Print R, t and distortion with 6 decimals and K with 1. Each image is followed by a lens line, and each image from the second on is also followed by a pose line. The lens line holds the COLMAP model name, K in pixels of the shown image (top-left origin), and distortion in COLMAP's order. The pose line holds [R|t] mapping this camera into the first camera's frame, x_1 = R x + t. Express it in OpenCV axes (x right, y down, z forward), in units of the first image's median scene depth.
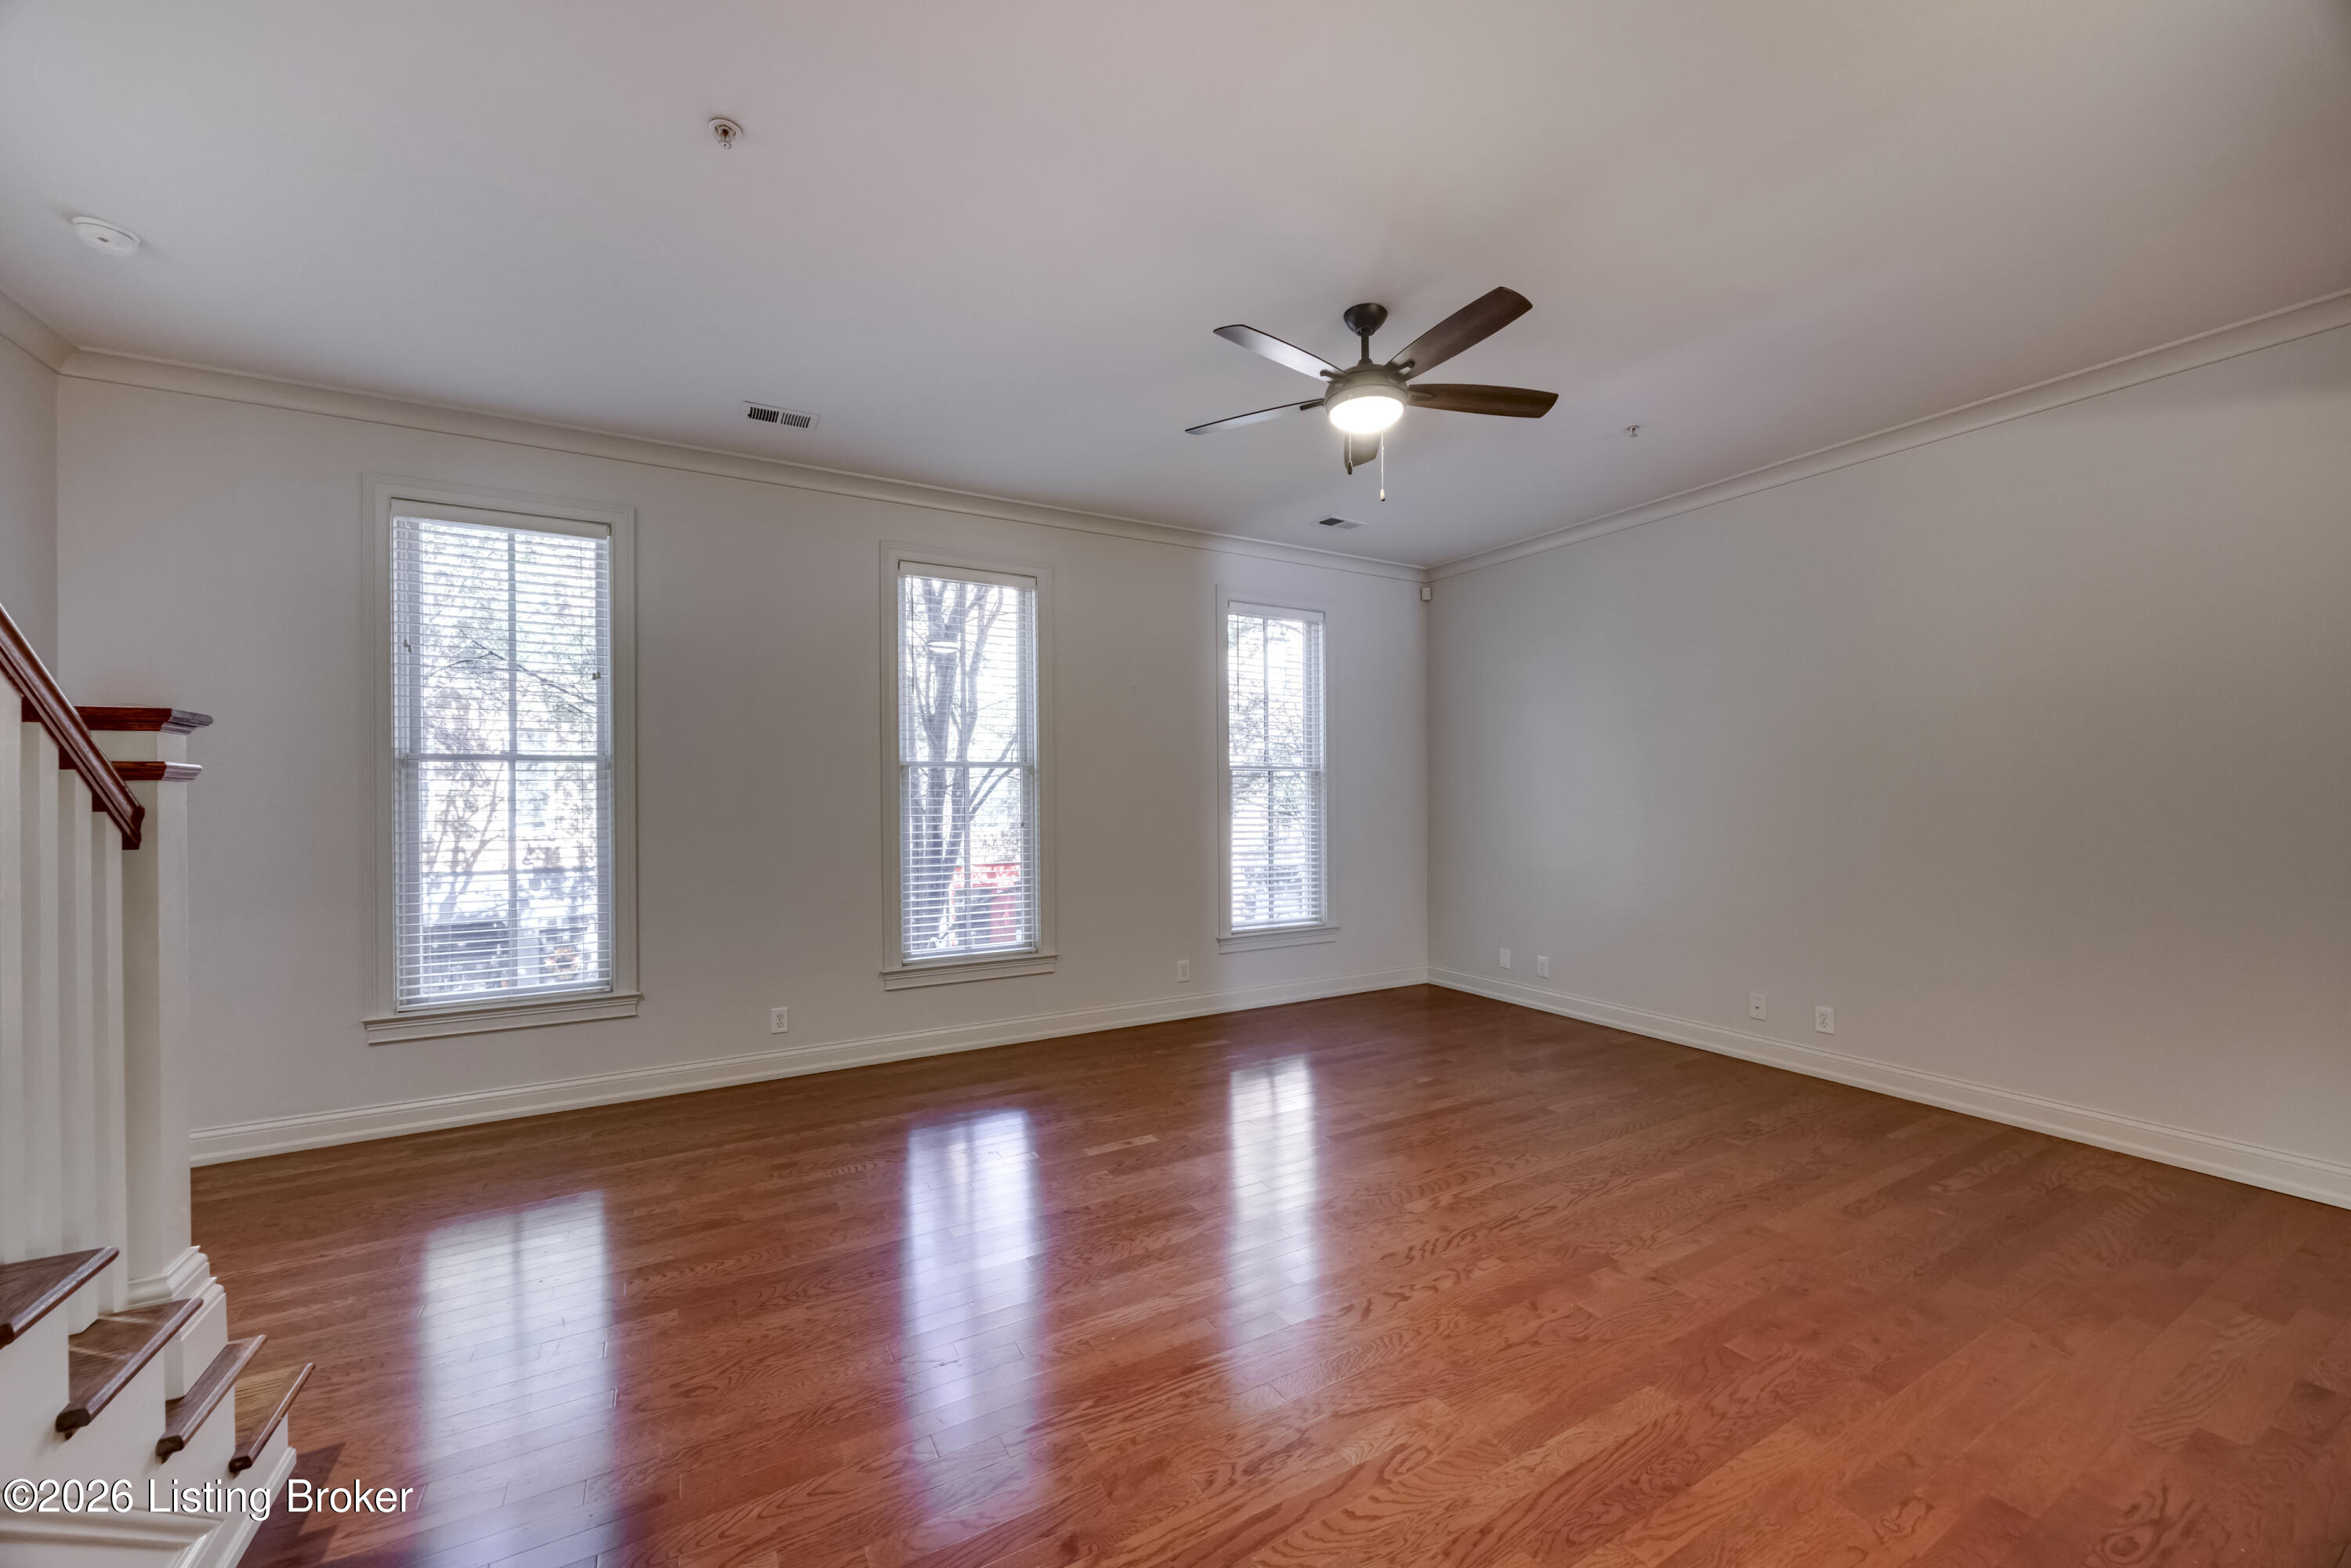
lens RADIAL K [[882.5, 0, 1172.6], [0, 882.5, 815.2], [0, 0, 1]] dist [-0.014545, 0.000206]
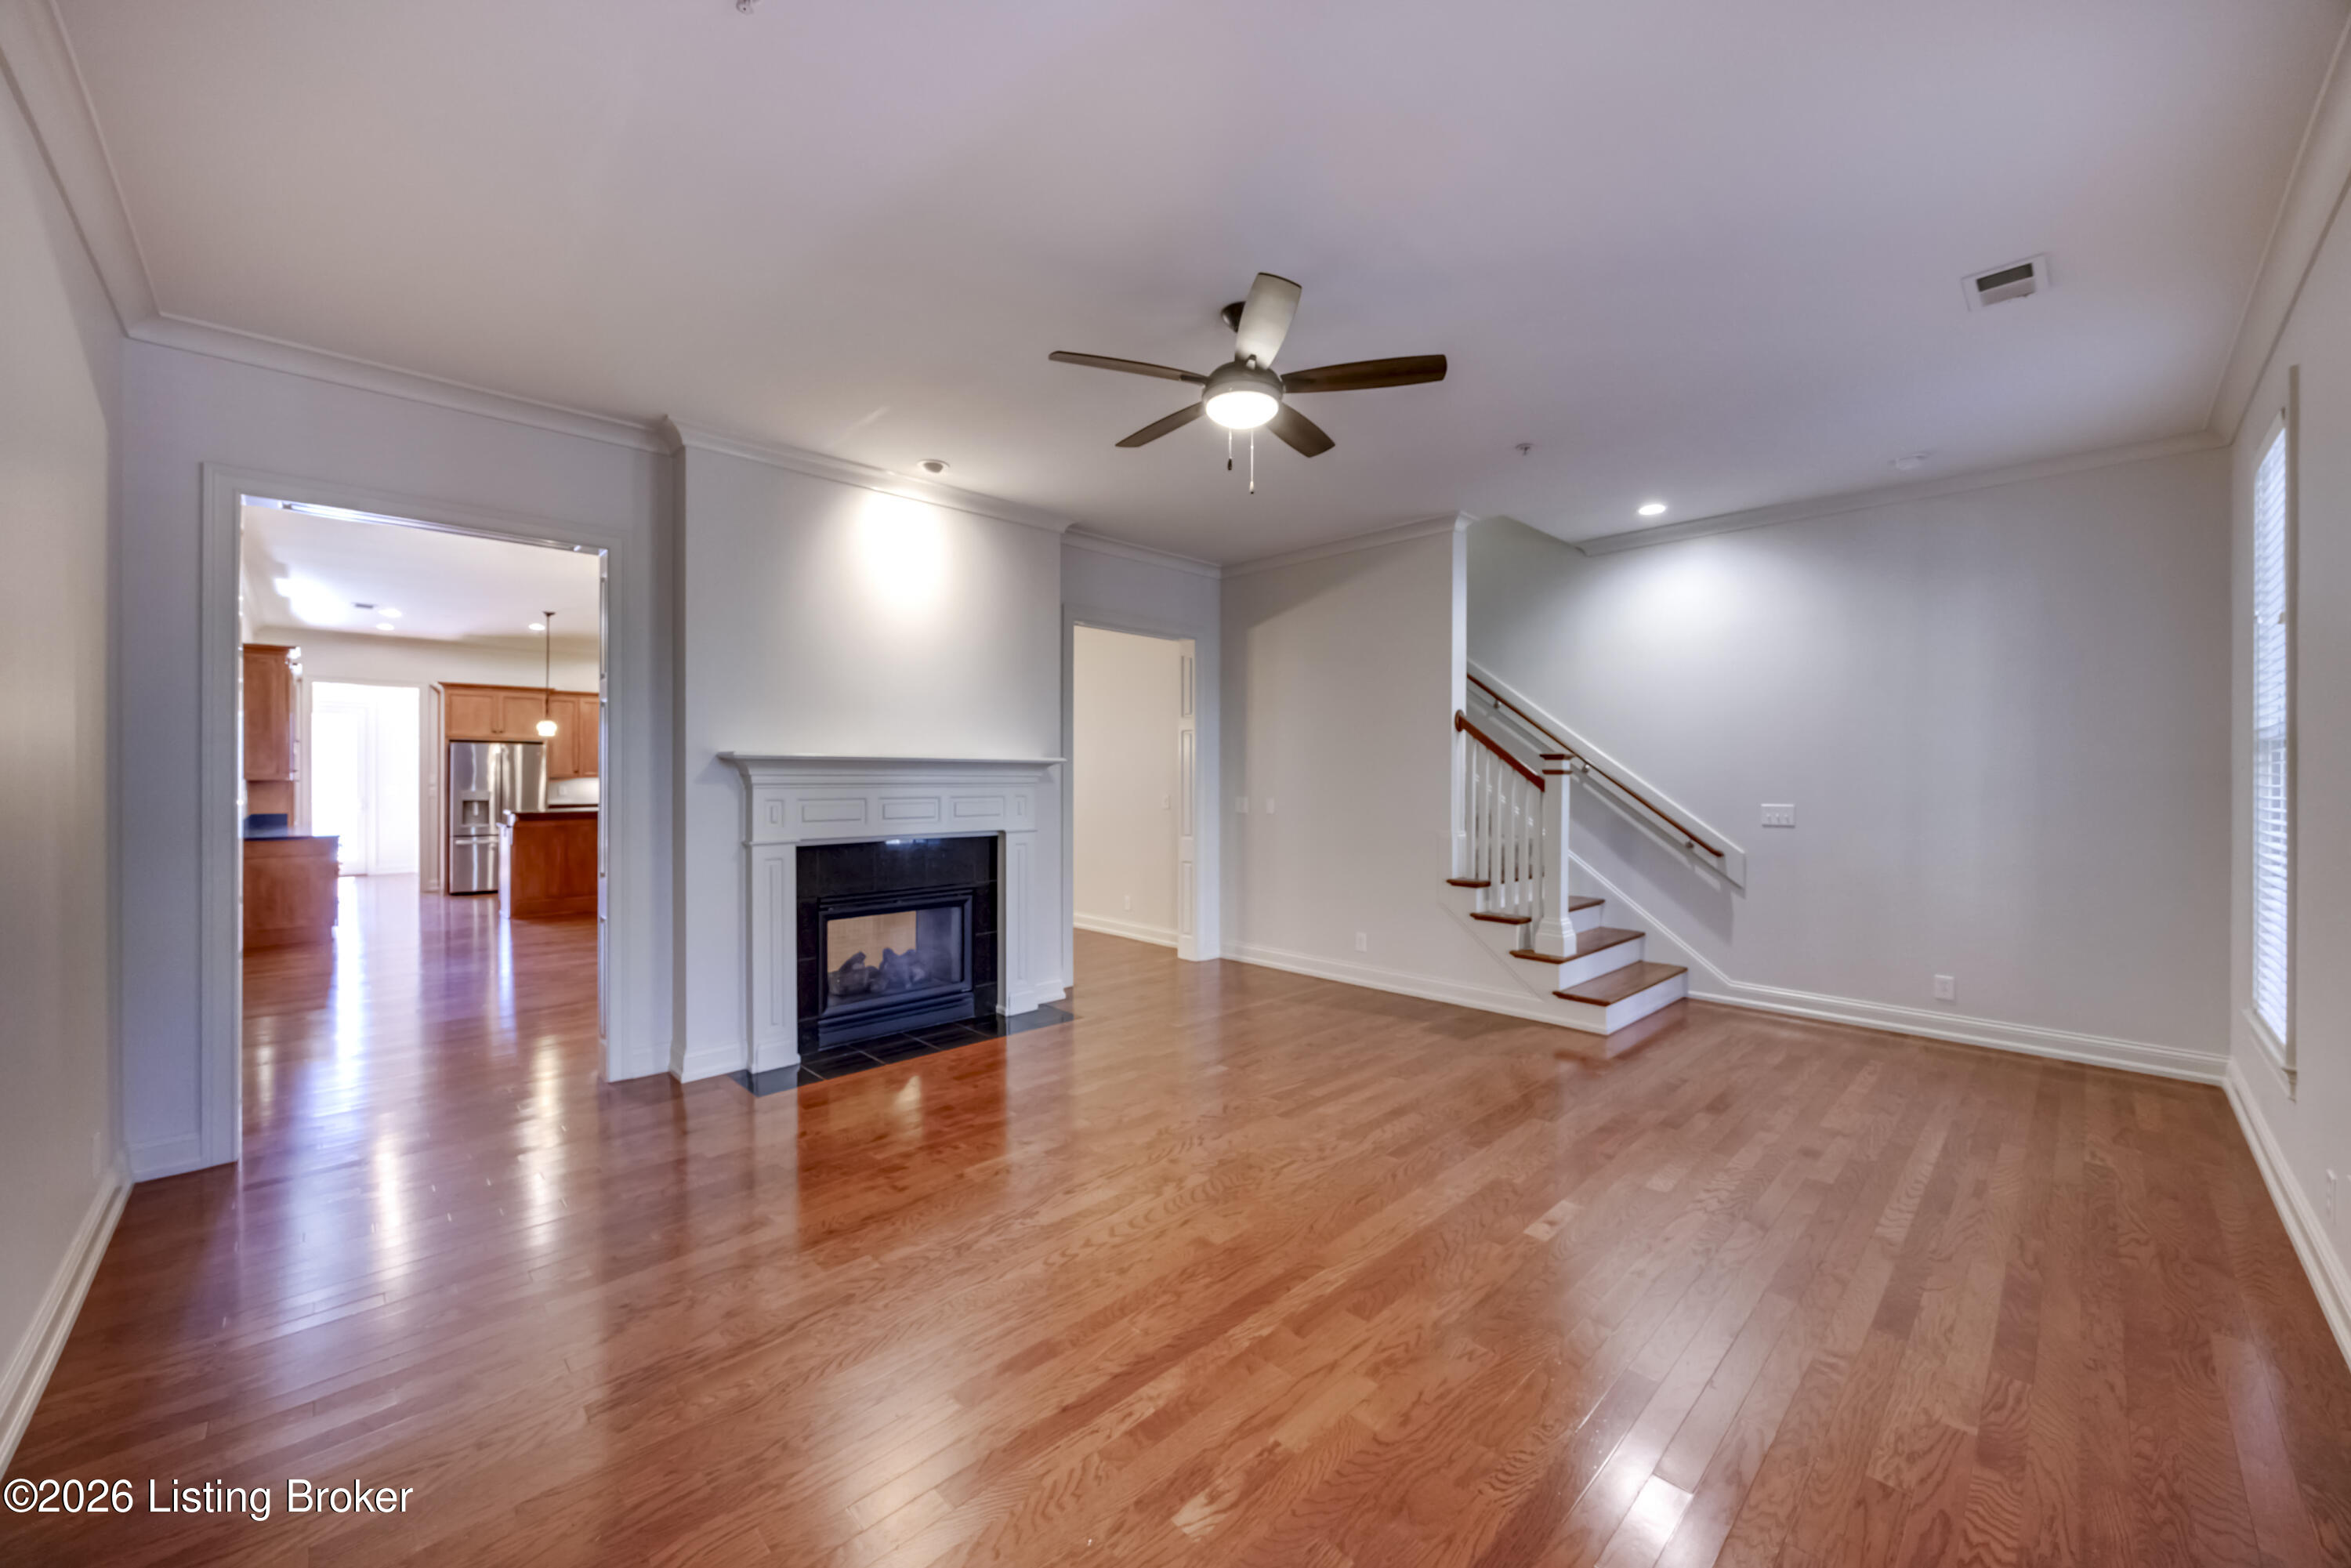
lens RADIAL K [[890.7, 0, 1182.6], [0, 890.7, 779.5], [0, 0, 1]] dist [-0.000834, 0.000114]
pose [[-0.964334, 0.002820, -0.264672, 0.411568], [-0.005674, 0.999493, 0.031323, -0.039760], [0.264626, 0.031708, -0.963830, 1.436605]]
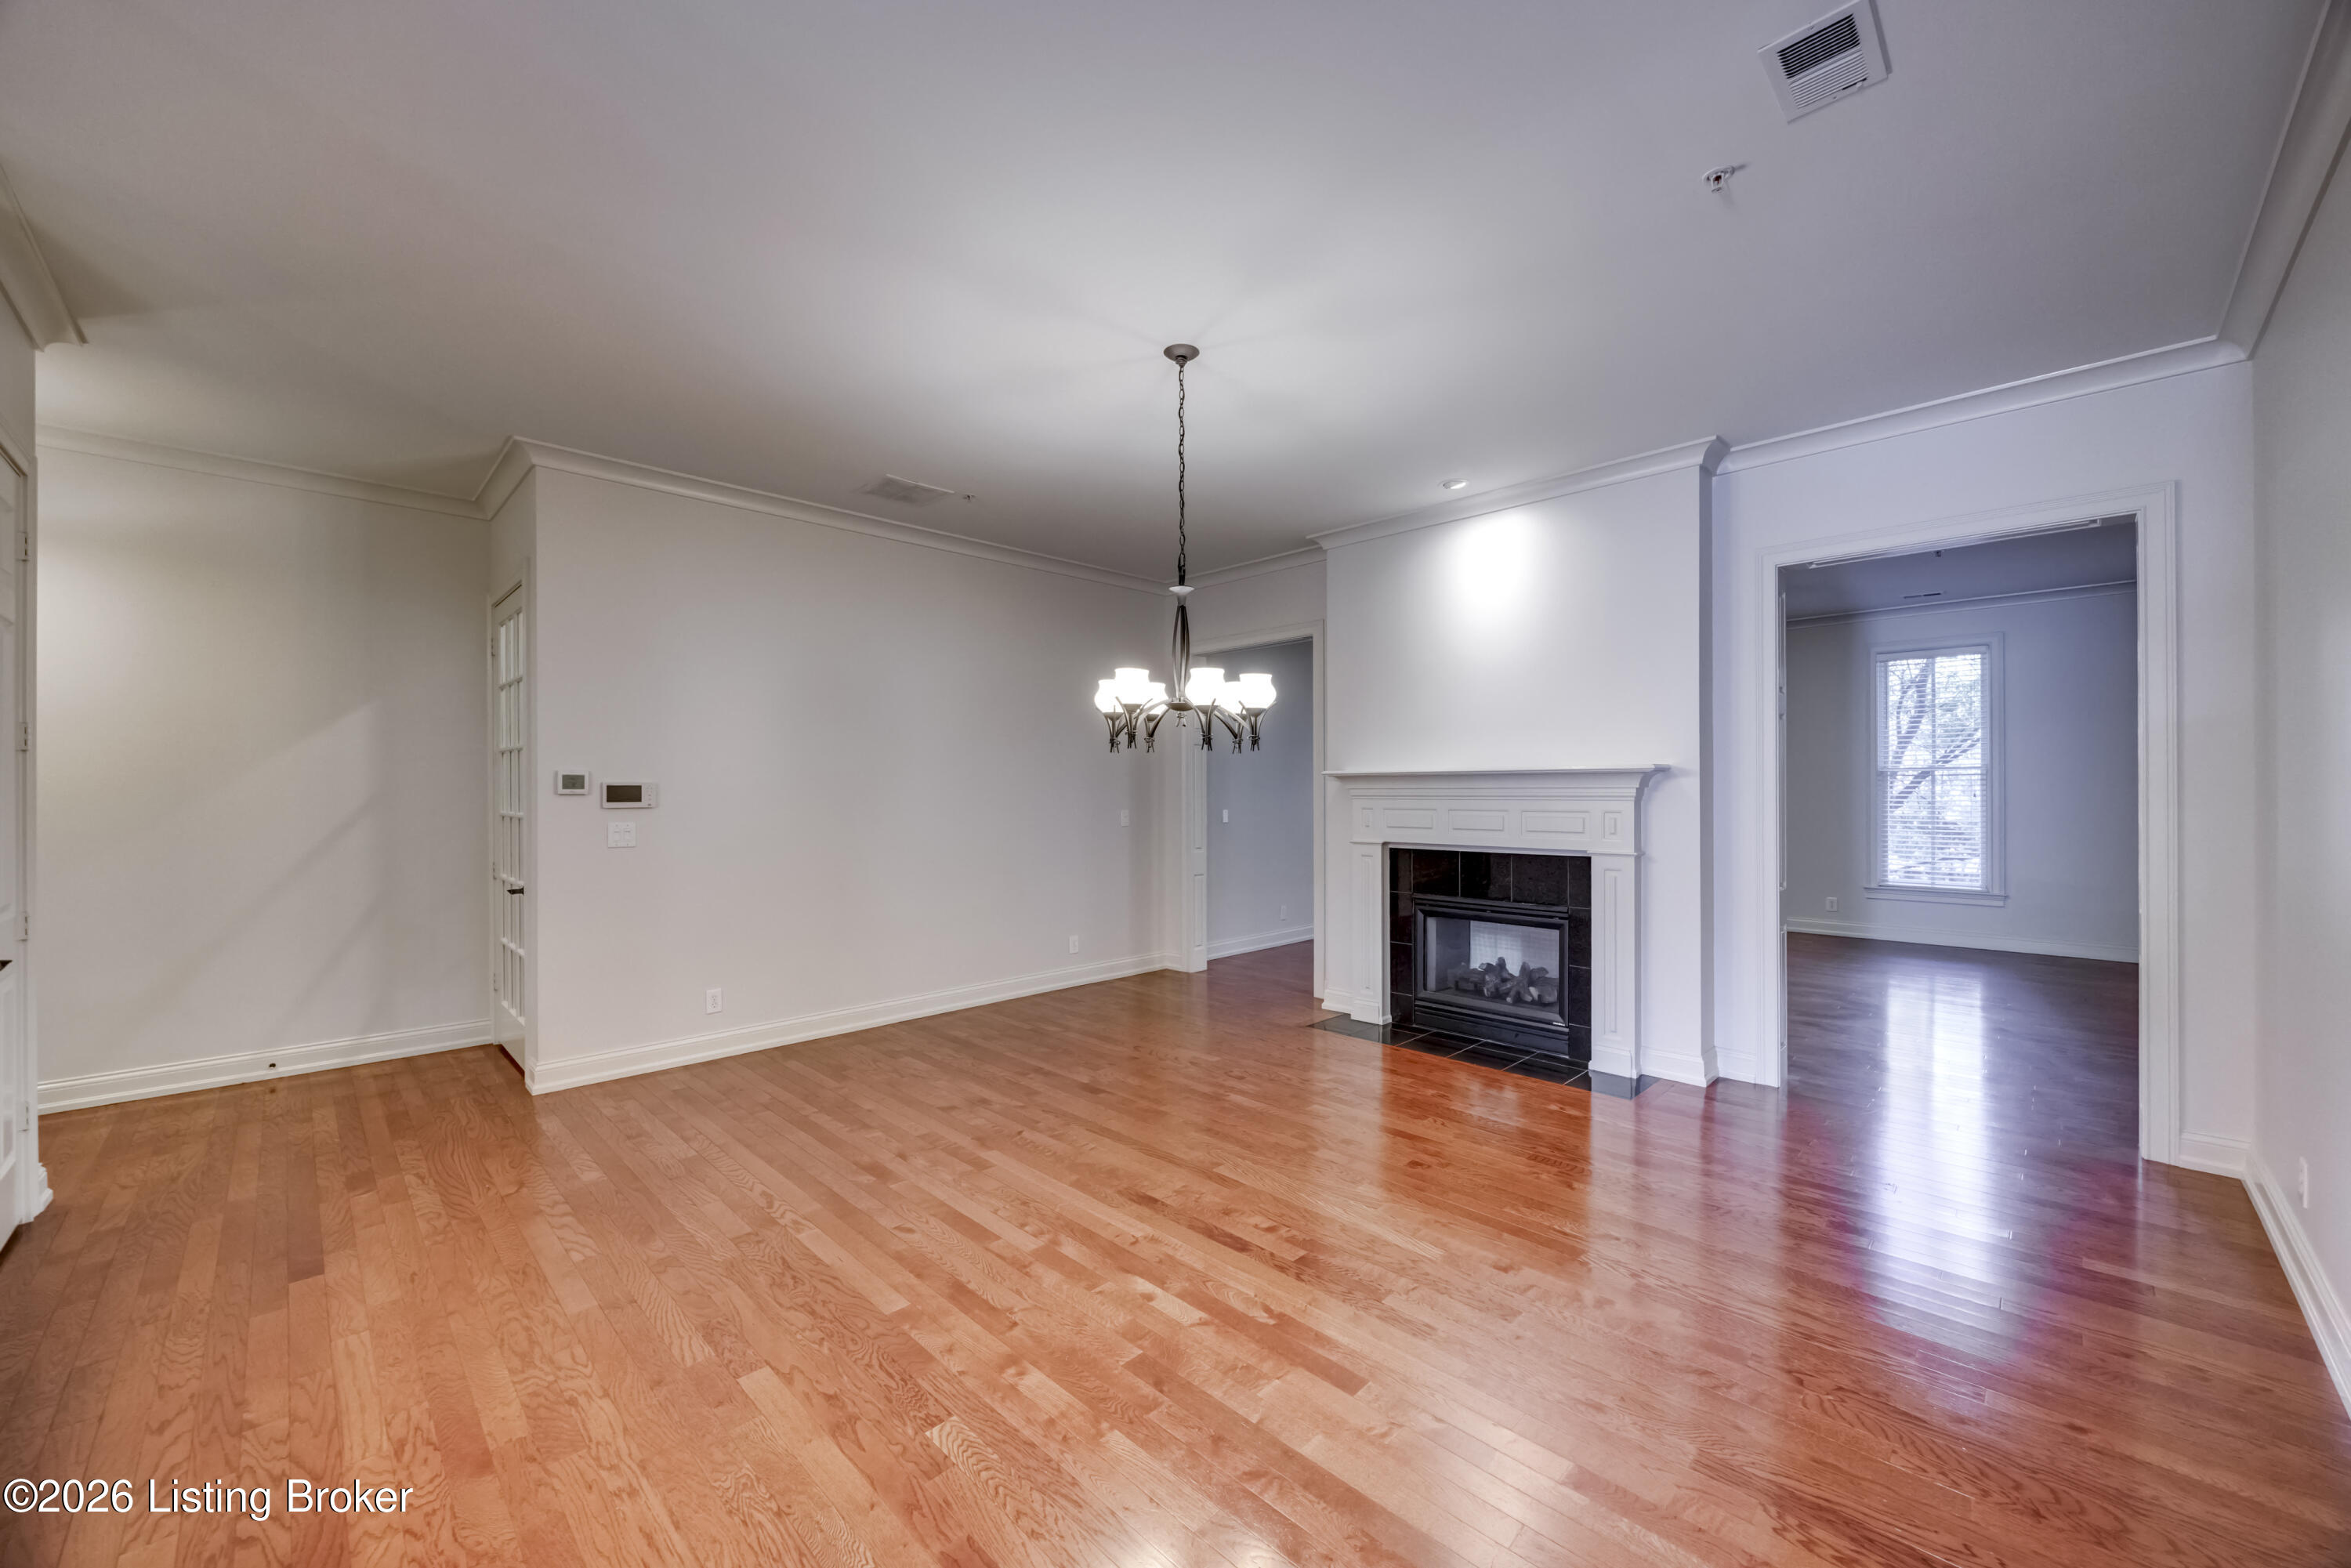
lens RADIAL K [[895.1, 0, 1183.5], [0, 895.1, 790.4], [0, 0, 1]] dist [-0.002067, -0.000258]
pose [[-0.275750, 0.000911, 0.961229, -0.591866], [0.027816, 0.999588, 0.007032, -0.023364], [-0.960827, 0.028677, -0.275662, 0.928543]]
